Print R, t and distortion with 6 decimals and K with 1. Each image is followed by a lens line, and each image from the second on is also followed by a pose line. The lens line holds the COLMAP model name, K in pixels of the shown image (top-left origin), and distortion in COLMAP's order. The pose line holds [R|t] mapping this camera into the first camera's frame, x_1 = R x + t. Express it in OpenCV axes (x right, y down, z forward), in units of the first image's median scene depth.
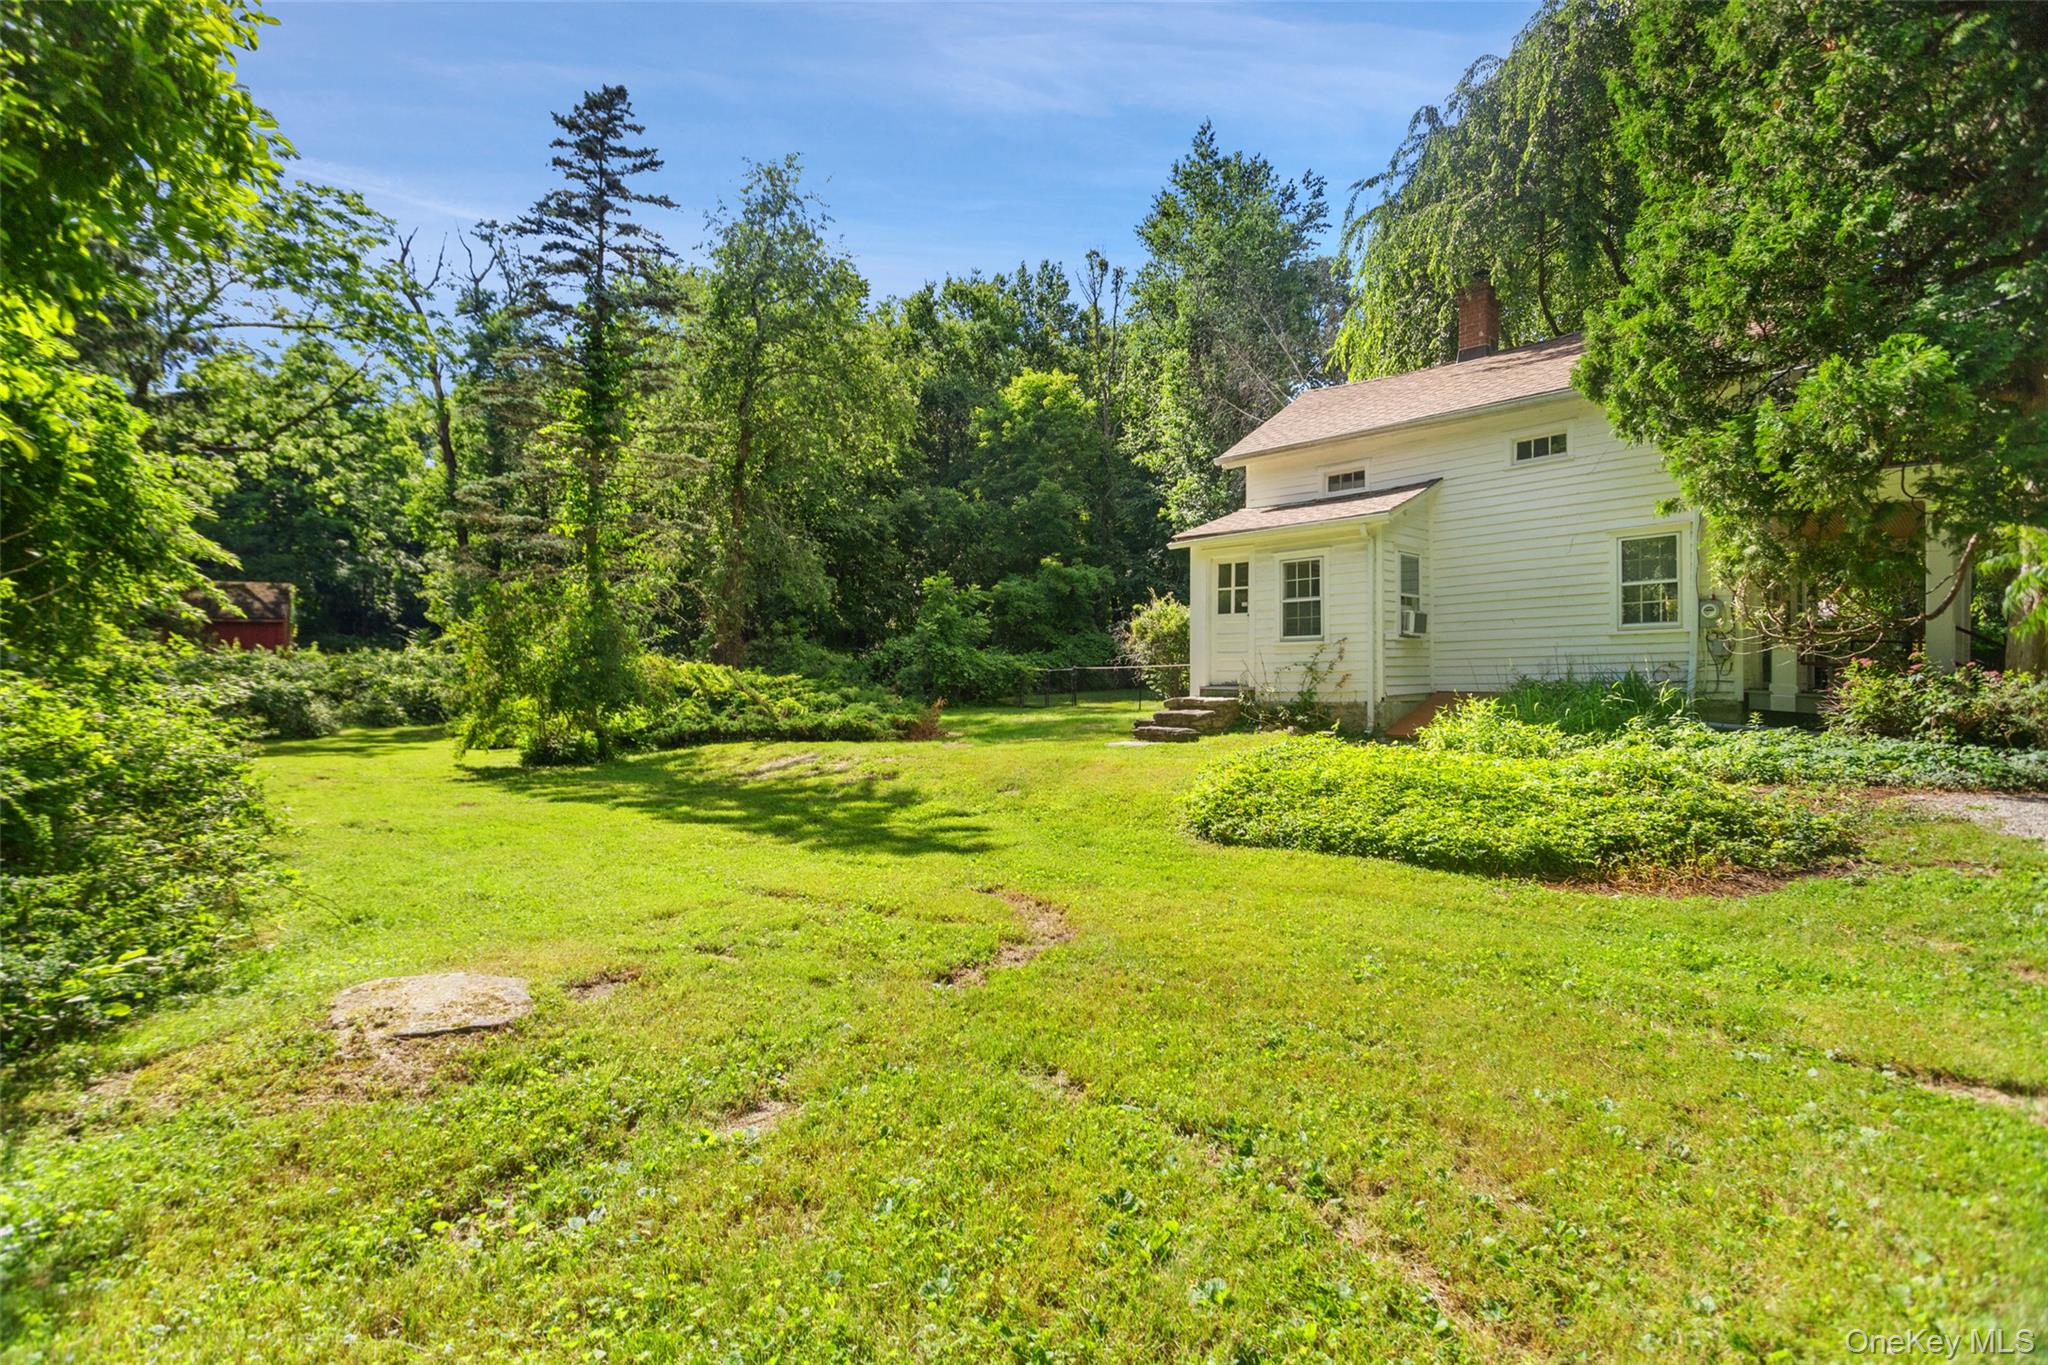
lens RADIAL K [[996.5, 0, 1022.4], [0, 996.5, 690.2], [0, 0, 1]] dist [-0.003062, 0.011852]
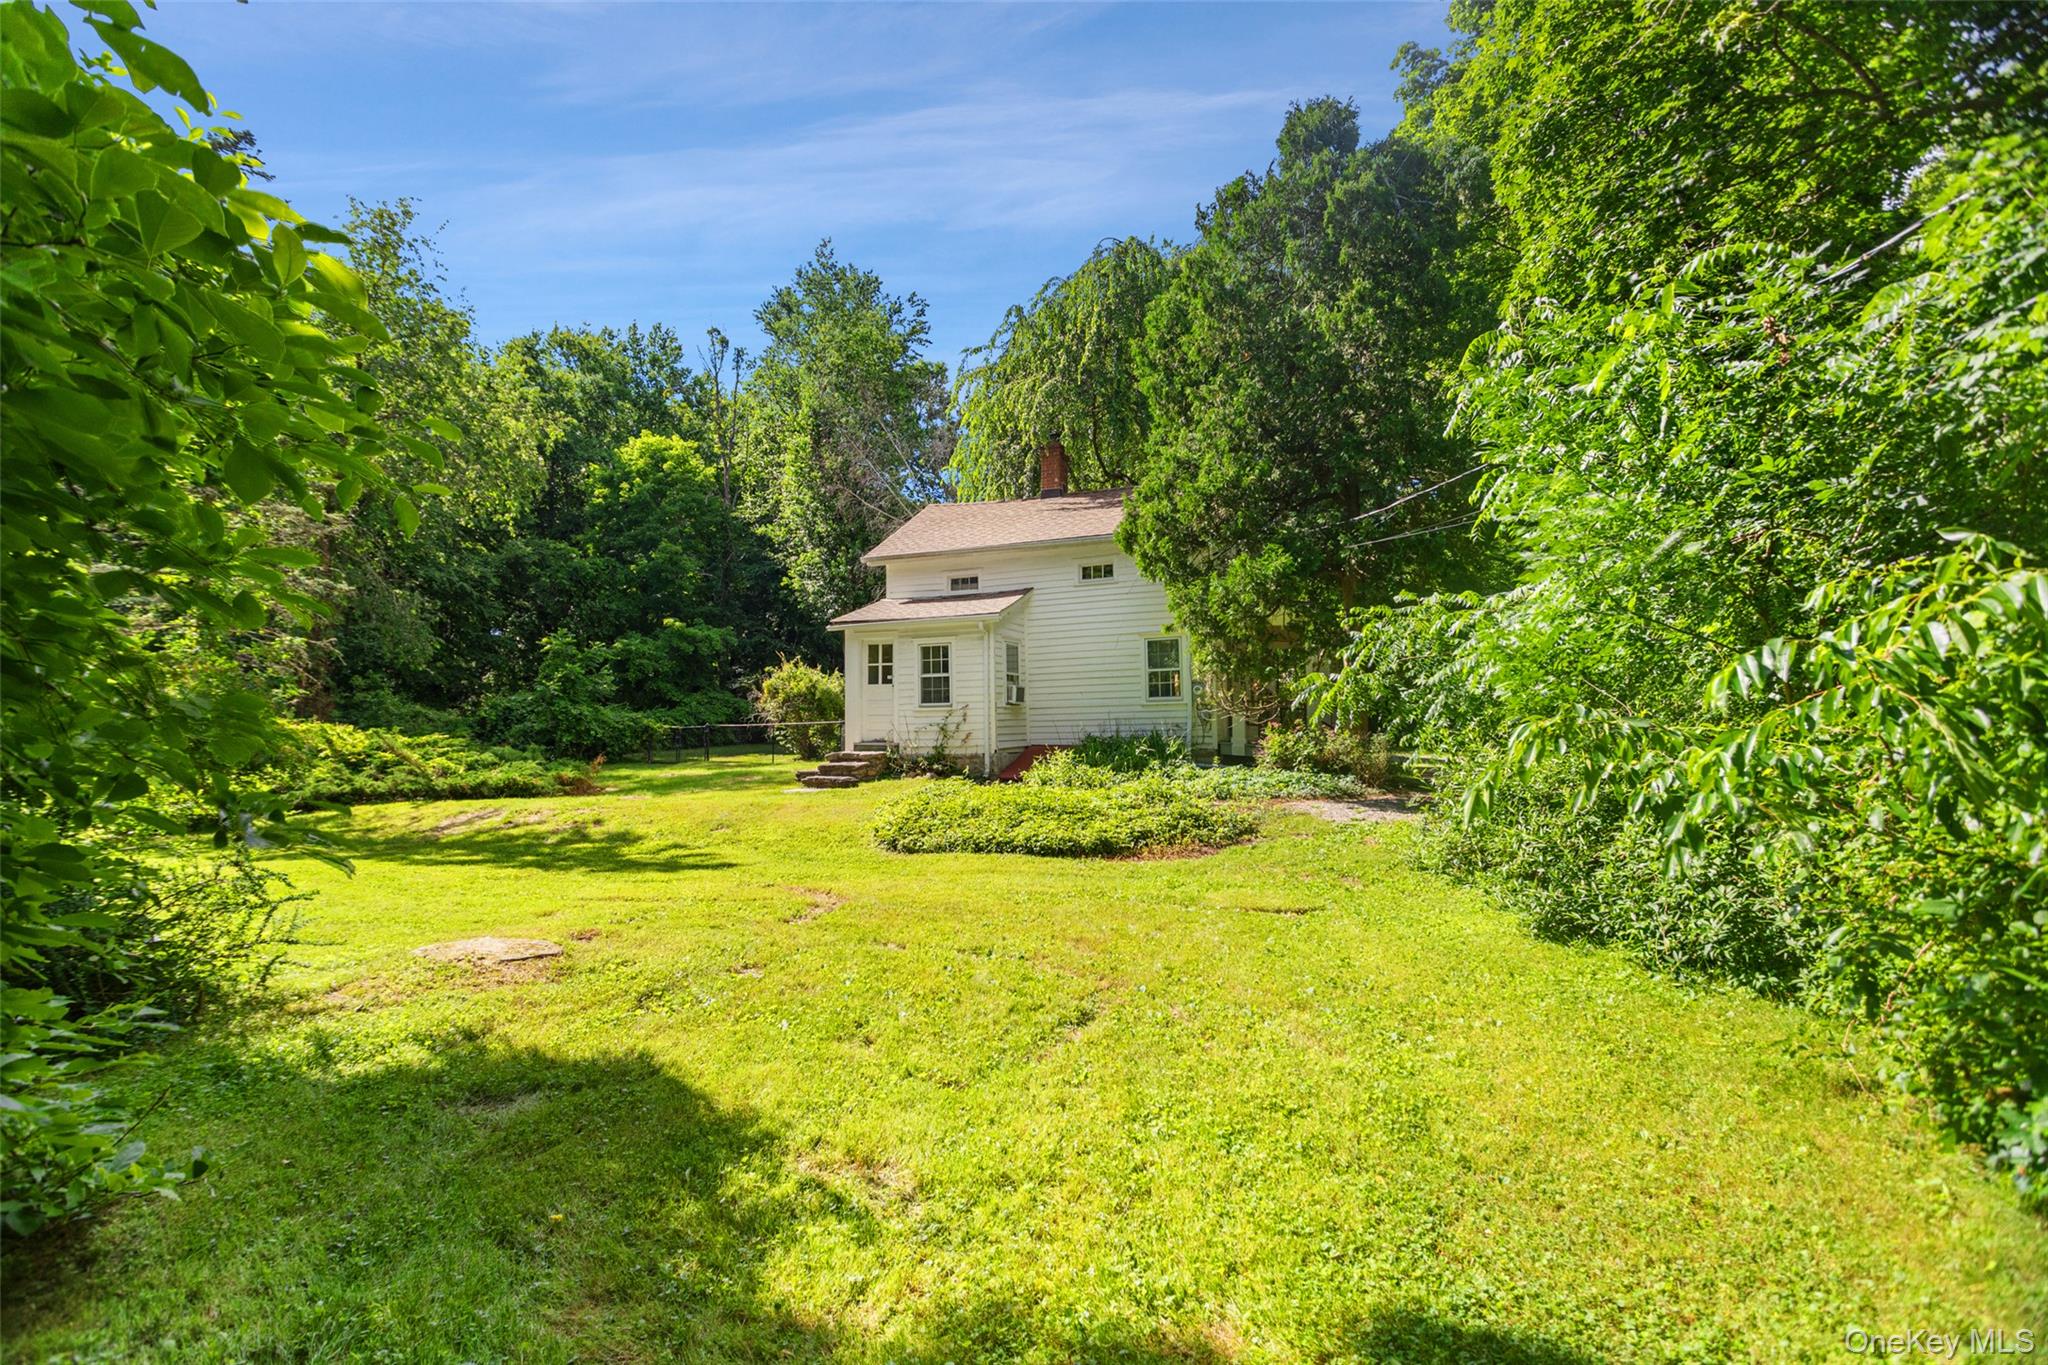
lens RADIAL K [[996.5, 0, 1022.4], [0, 996.5, 690.2], [0, 0, 1]] dist [-0.003062, 0.011852]
pose [[0.919225, 0.010239, 0.393600, -0.113806], [0.010786, 0.998632, -0.051169, -0.003359], [-0.393586, 0.051281, 0.917857, -0.213169]]
